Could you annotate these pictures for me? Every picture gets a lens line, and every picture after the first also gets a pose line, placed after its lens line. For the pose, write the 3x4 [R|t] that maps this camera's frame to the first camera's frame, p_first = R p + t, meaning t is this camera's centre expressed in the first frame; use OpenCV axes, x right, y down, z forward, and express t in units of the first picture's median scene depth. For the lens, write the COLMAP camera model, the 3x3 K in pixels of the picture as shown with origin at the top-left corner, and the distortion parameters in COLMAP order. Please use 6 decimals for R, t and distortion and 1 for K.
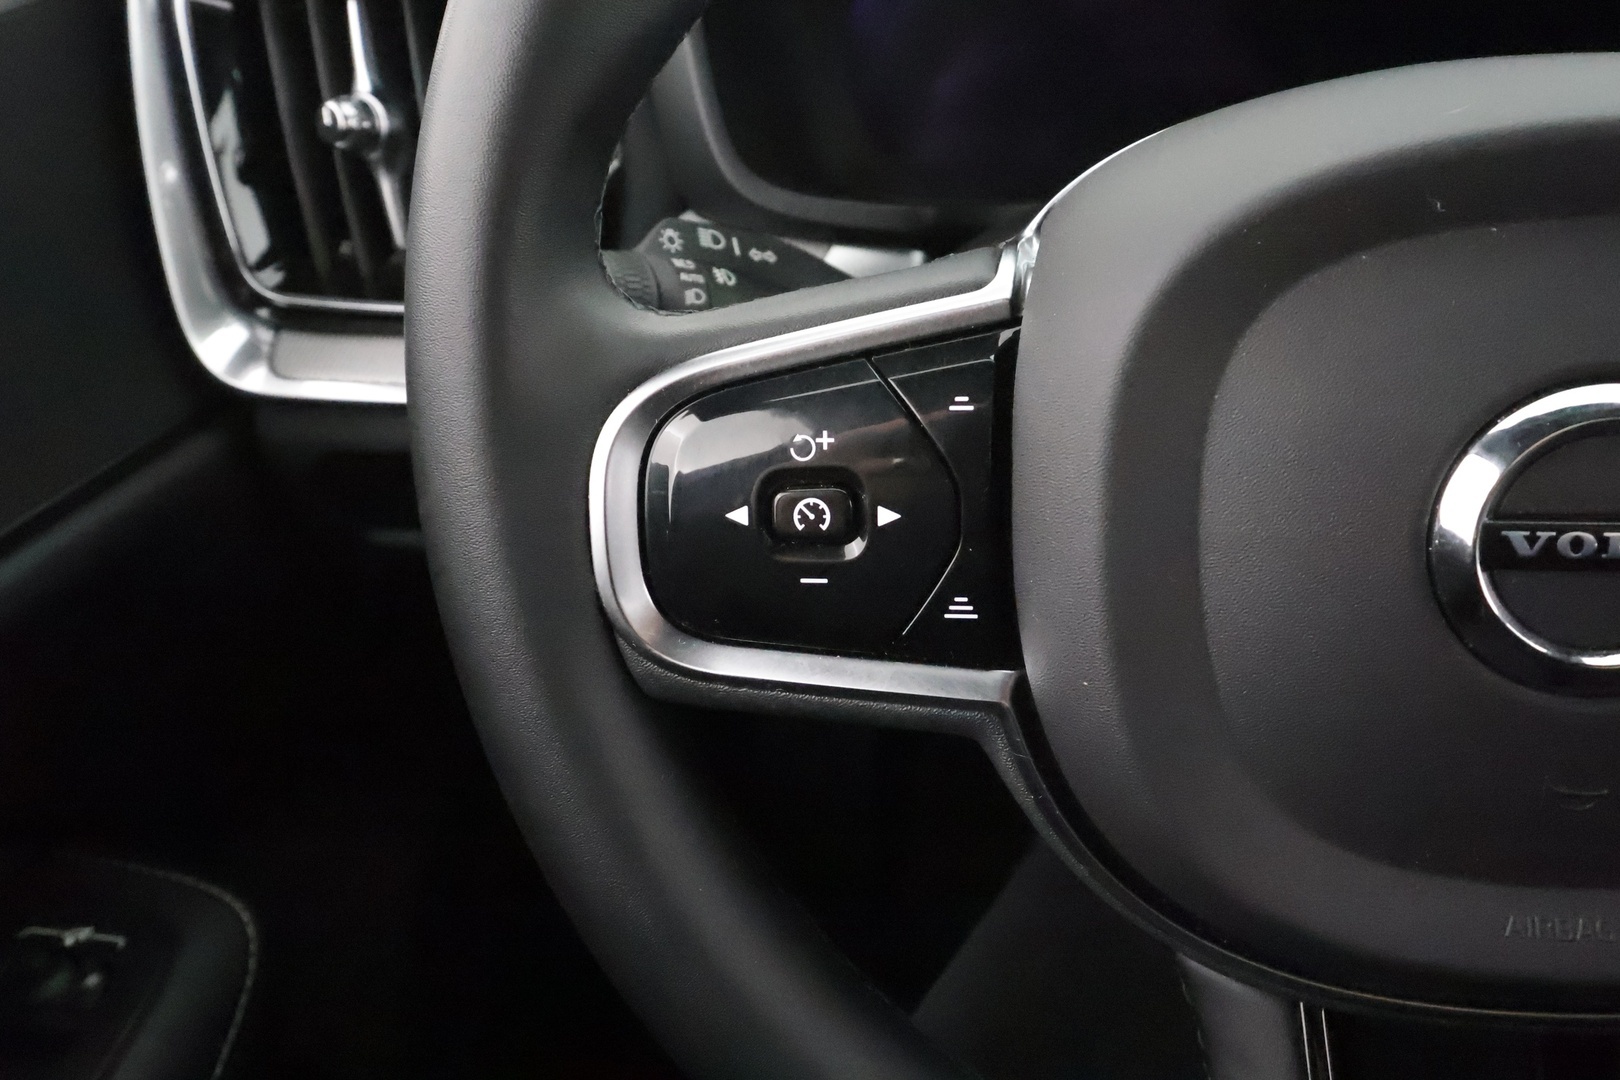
lens RADIAL K [[1384.7, 0, 810.0], [0, 1384.7, 540.0], [0, 0, 1]] dist [0.035951, 0.000647]
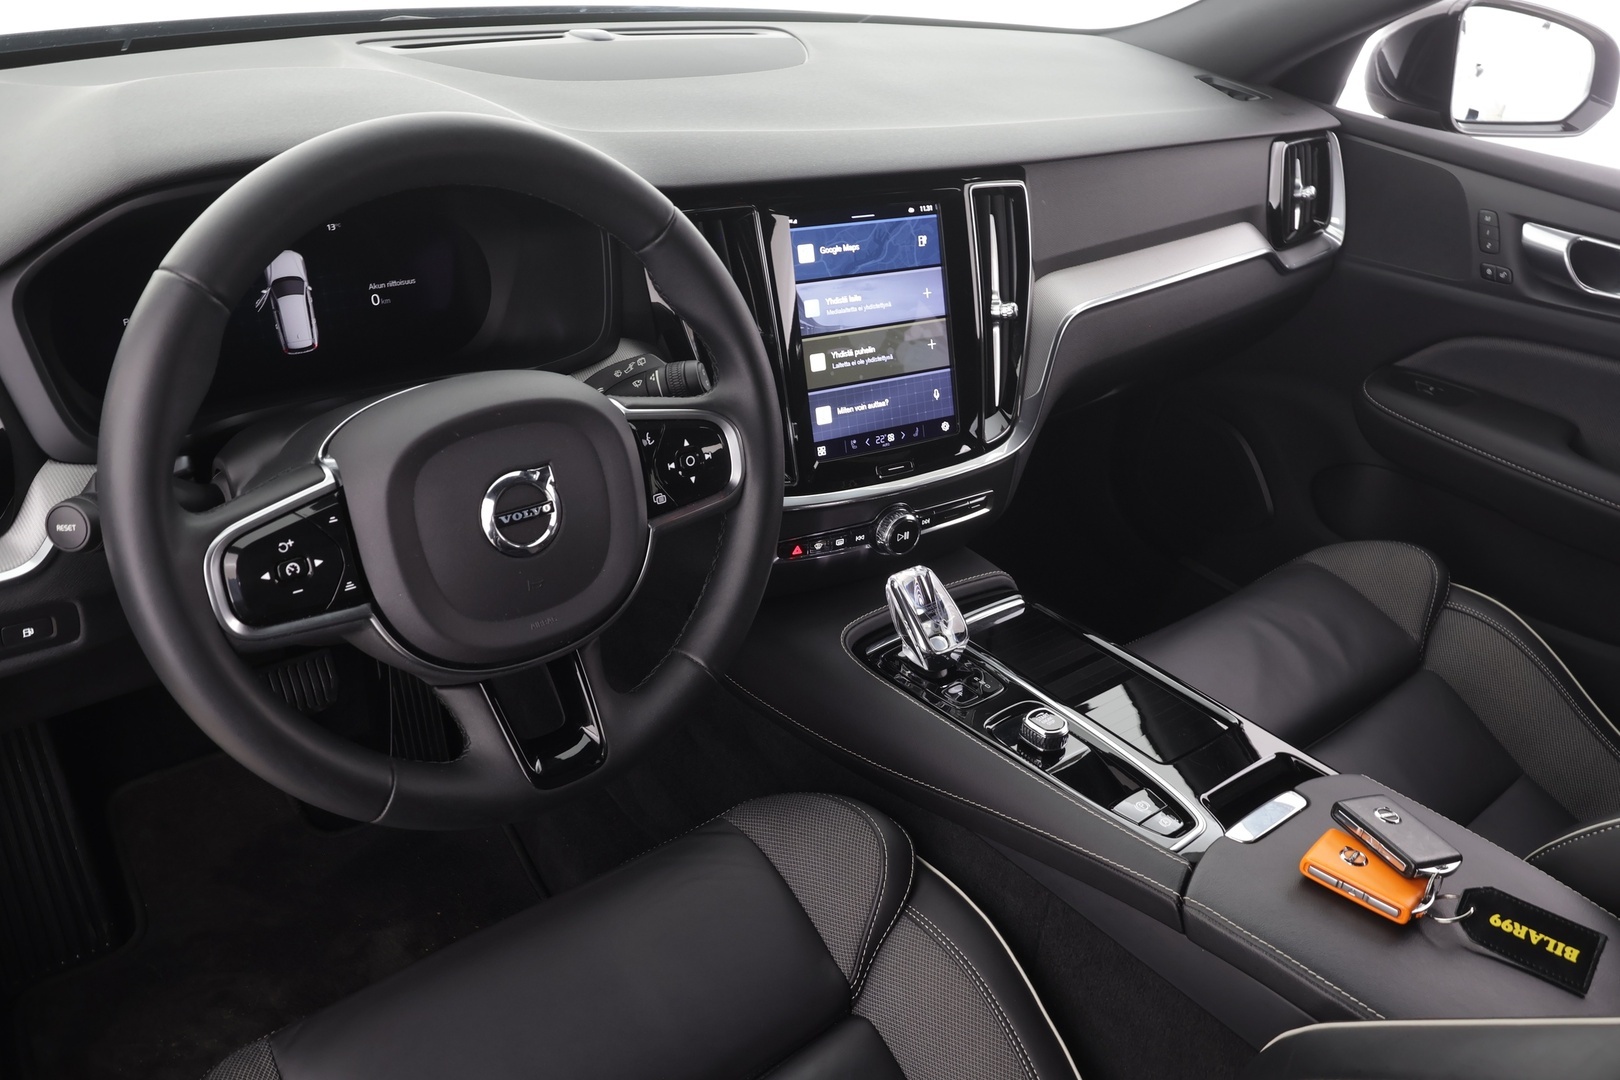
lens RADIAL K [[1284.3, 0, 810.0], [0, 1284.3, 540.0], [0, 0, 1]] dist [0.000003, 0.002866]
pose [[0.654987, -0.251137, 0.712687, -1.097731], [0.260011, 0.960467, 0.099489, -0.057598], [-0.709497, 0.120143, 0.694392, -1.514443]]
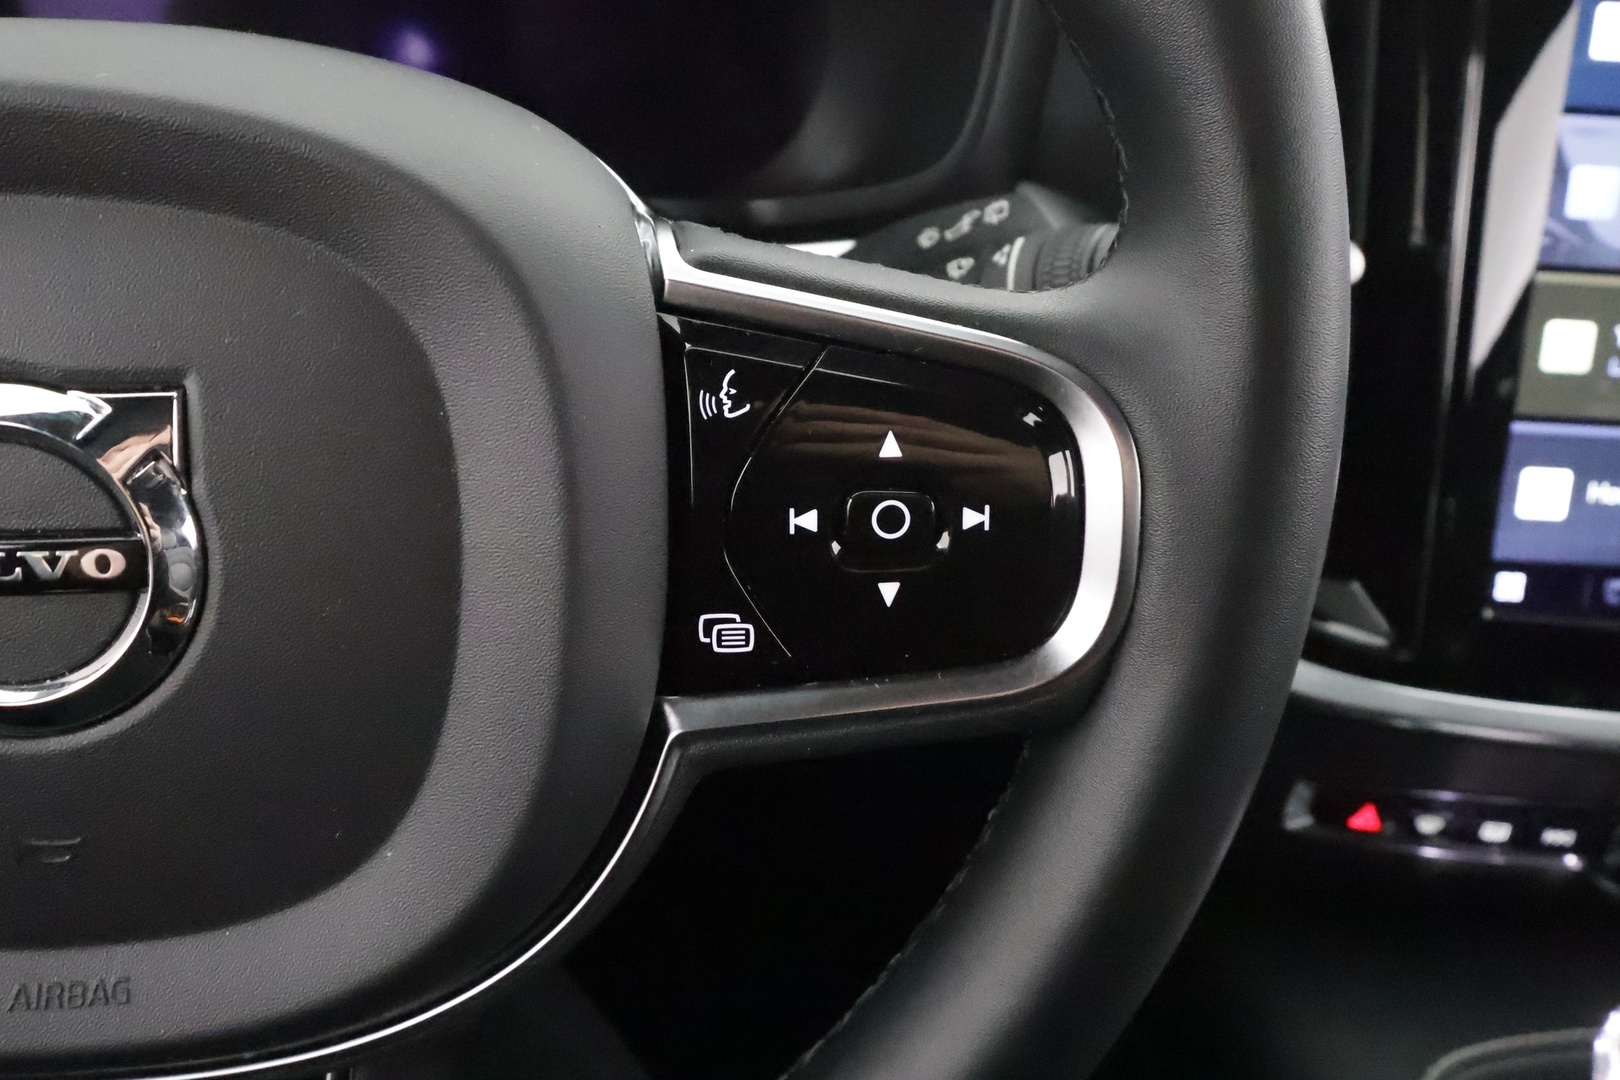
lens RADIAL K [[1284.3, 0, 810.0], [0, 1284.3, 540.0], [0, 0, 1]] dist [0.000003, 0.002866]
pose [[0.952620, -0.025919, 0.303056, 0.641440], [0.022195, 0.999630, 0.015727, -0.009969], [-0.303351, -0.008255, 0.952843, 0.048260]]
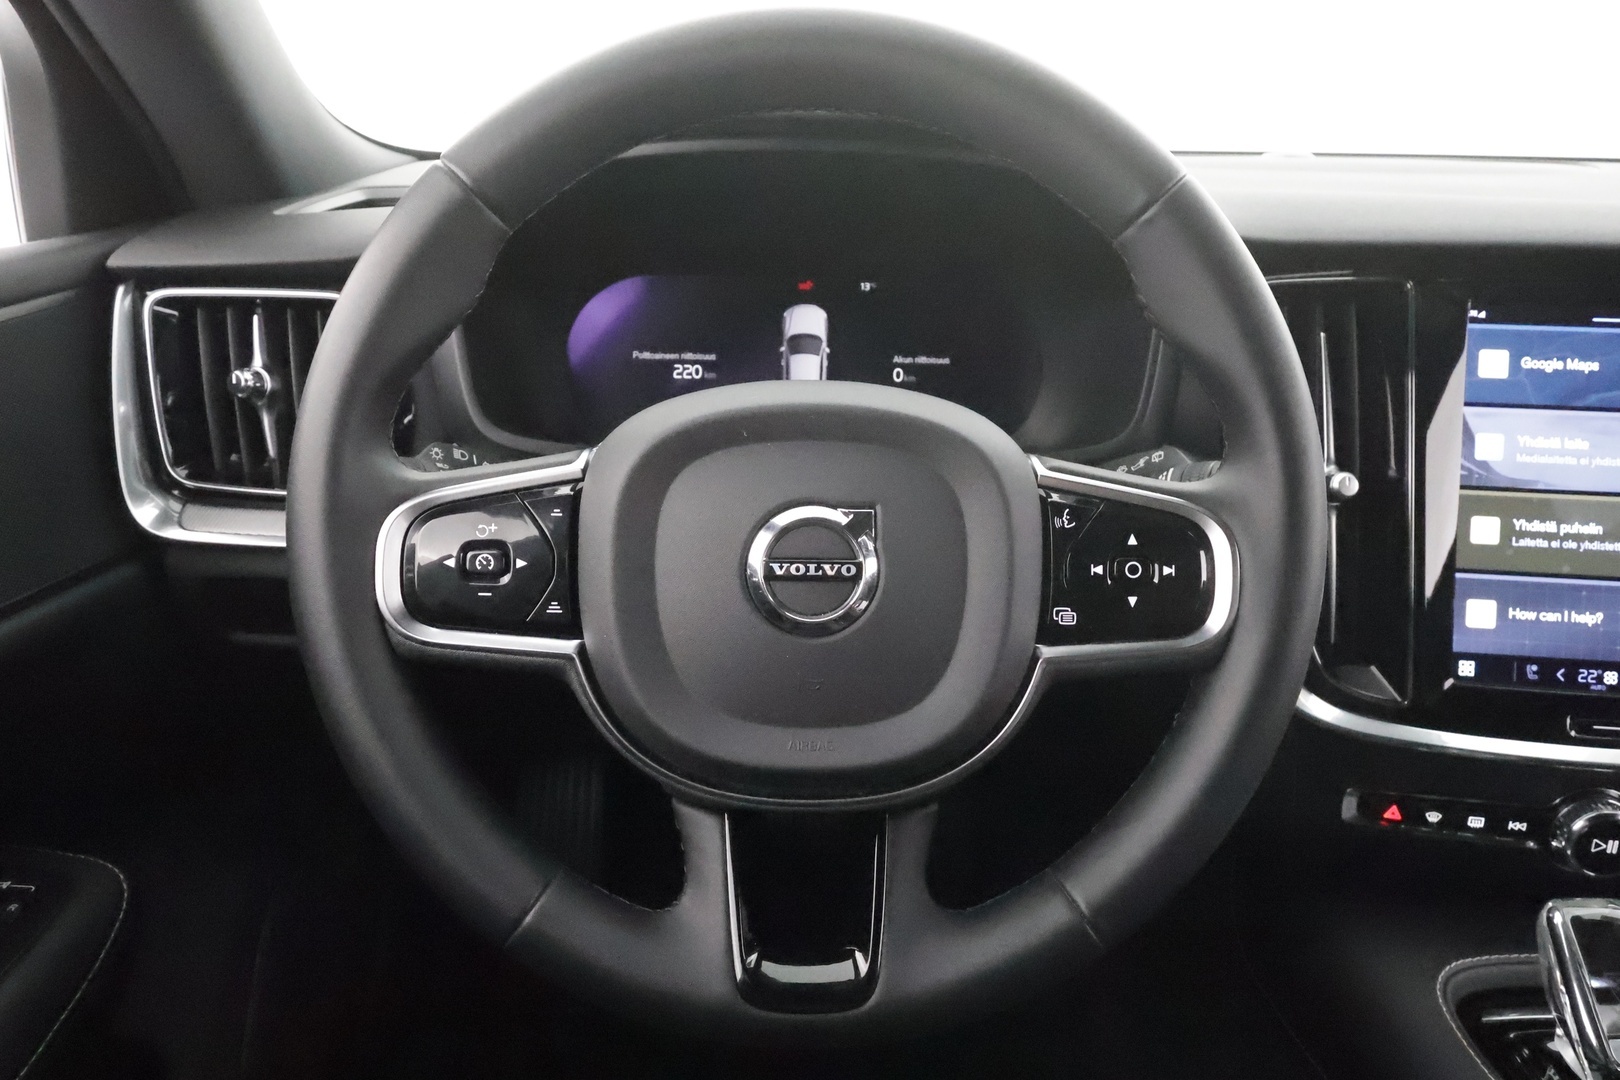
lens RADIAL K [[1121.4, 0, 810.0], [0, 1121.4, 540.0], [0, 0, 1]] dist [0.007990, 0.002131]
pose [[0.980490, 0.037325, 0.192991, 0.145926], [0.000425, 0.981402, -0.191964, 0.259934], [-0.196567, 0.188301, 0.962239, -0.716020]]
